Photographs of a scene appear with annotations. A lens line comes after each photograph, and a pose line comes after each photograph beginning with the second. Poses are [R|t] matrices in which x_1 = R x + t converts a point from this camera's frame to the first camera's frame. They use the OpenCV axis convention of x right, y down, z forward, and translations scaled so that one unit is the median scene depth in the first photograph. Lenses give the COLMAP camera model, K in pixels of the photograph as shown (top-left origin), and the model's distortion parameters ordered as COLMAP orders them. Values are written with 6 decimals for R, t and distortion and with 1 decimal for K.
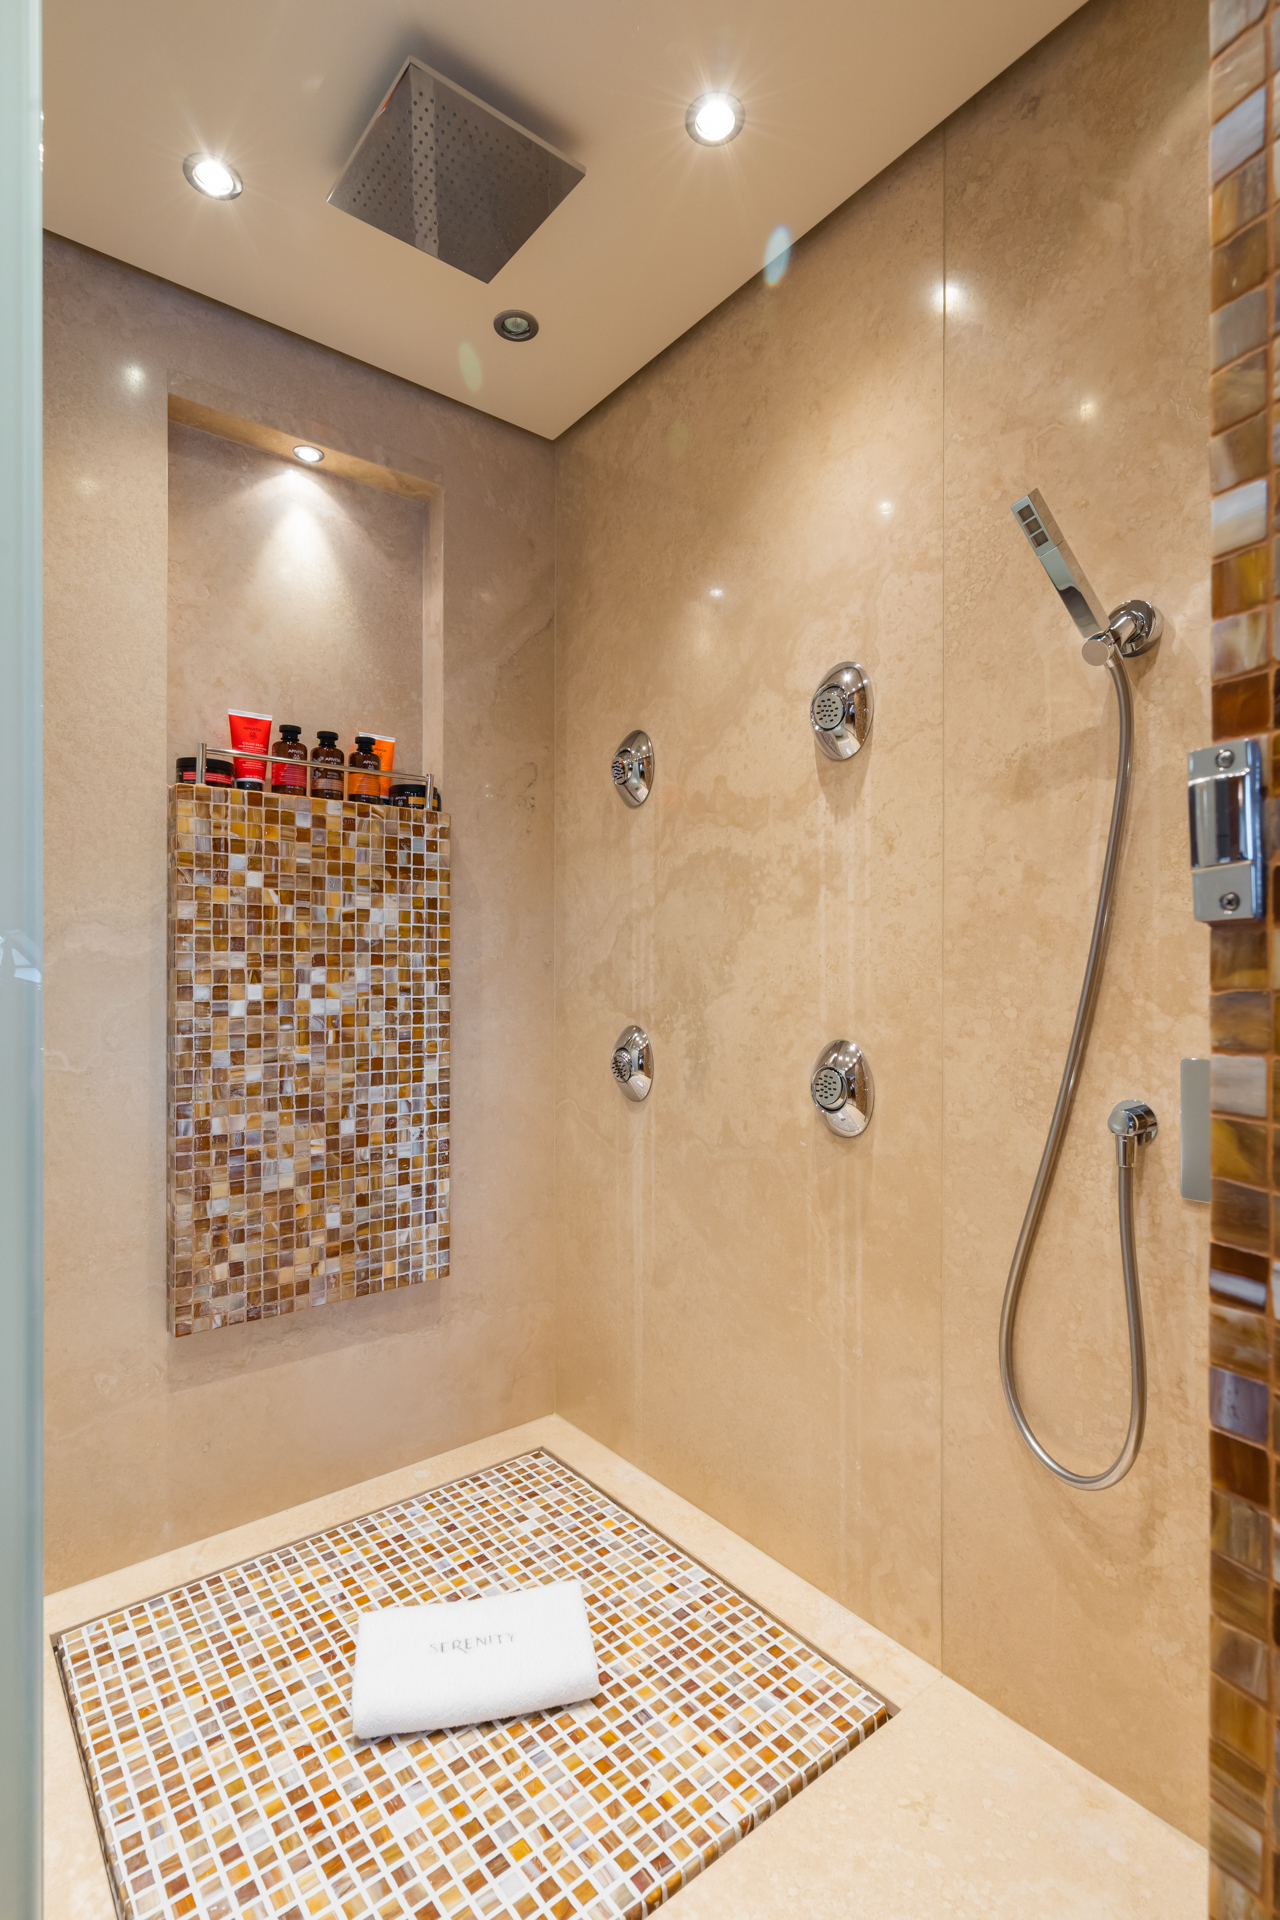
lens RADIAL K [[922.3, 0, 640.4], [0, 922.3, 991.8], [0, 0, 1]] dist [-0.004532, 0.000234]
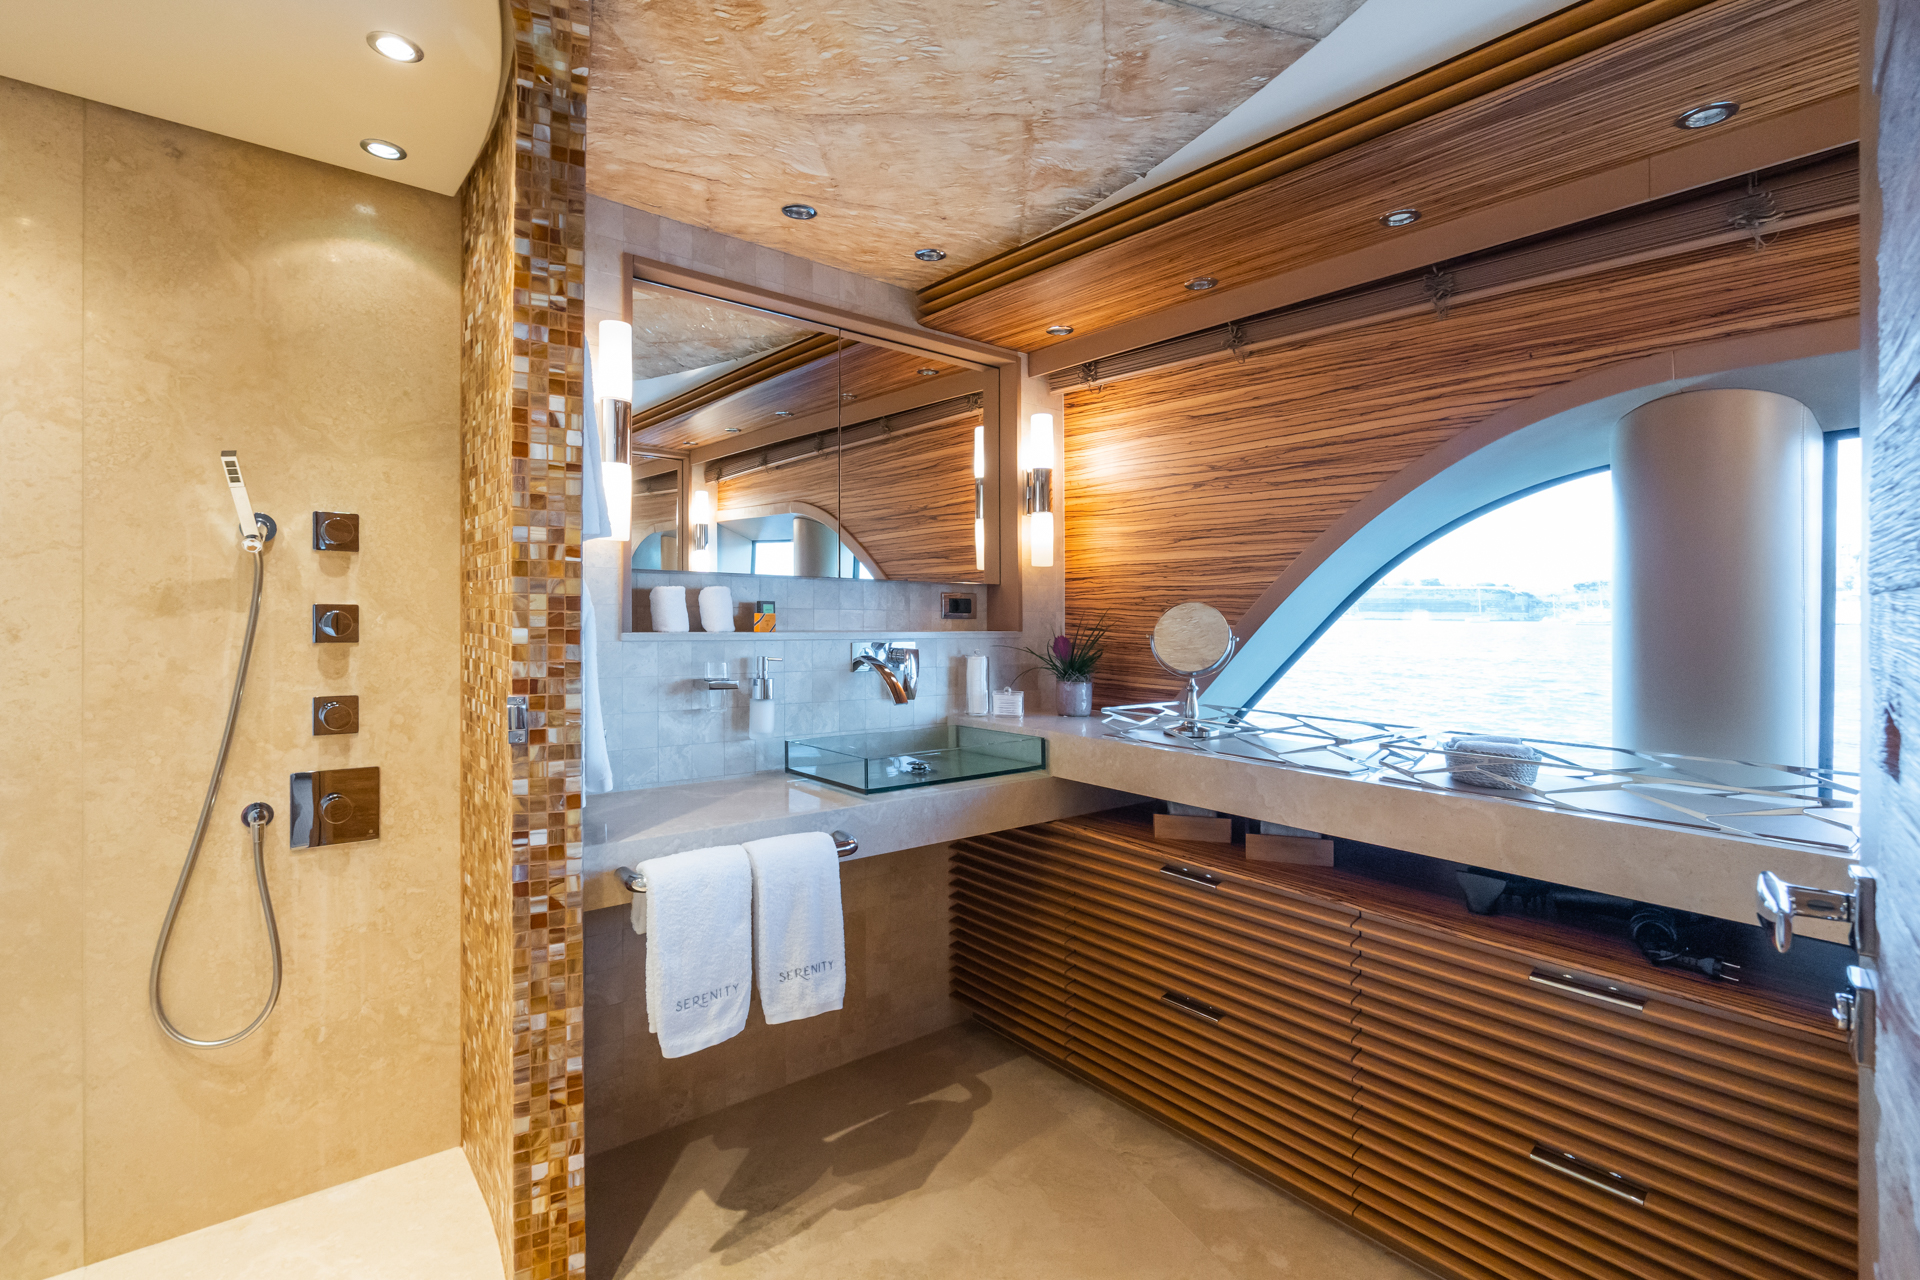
lens RADIAL K [[922.3, 0, 958.6], [0, 922.3, 604.4], [0, 0, 1]] dist [-0.004532, 0.000234]
pose [[-0.017615, 0.007119, 0.999820, -1.108130], [0.002424, 0.999972, -0.007077, -0.216706], [-0.999842, 0.002299, -0.017632, -0.255284]]
